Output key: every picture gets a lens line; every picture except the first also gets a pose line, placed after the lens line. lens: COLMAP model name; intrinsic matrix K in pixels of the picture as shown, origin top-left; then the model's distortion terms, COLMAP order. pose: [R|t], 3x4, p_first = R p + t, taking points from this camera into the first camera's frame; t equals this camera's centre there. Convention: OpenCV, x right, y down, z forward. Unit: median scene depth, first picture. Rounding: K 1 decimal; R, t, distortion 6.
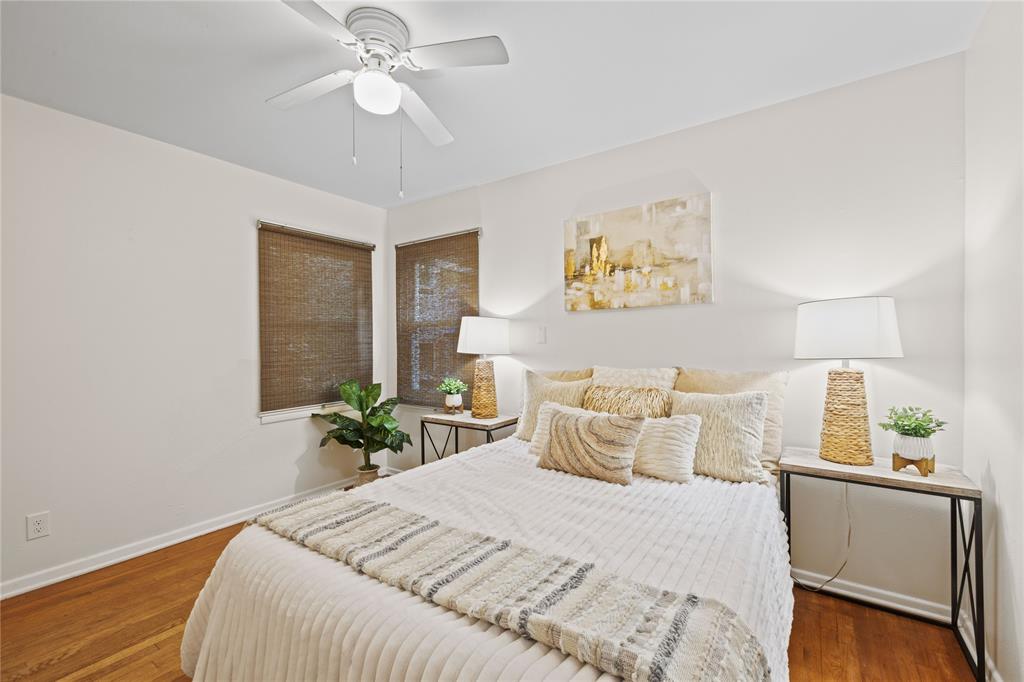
lens RADIAL K [[443.5, 0, 514.2], [0, 443.5, 336.4], [0, 0, 1]] dist [-0.001143, -0.000205]
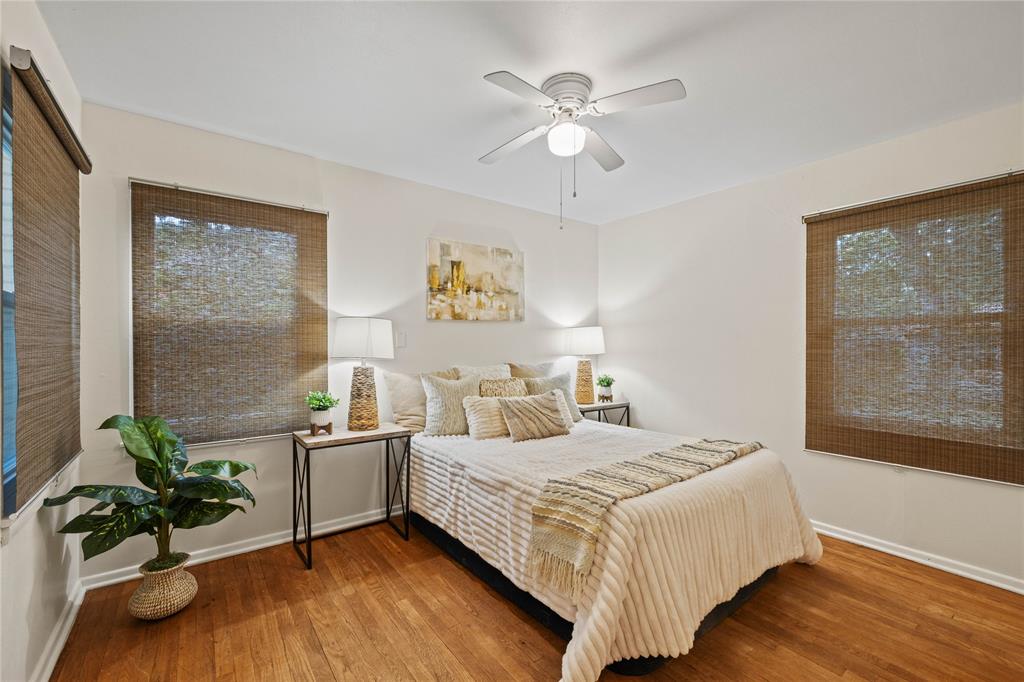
lens RADIAL K [[428.2, 0, 513.6], [0, 428.2, 342.4], [0, 0, 1]] dist [-0.000466, -0.000396]
pose [[0.312187, 0.010906, 0.949958, -0.914502], [-0.013956, 0.999879, -0.006893, 0.008422], [-0.949918, -0.011106, 0.312301, 0.490938]]
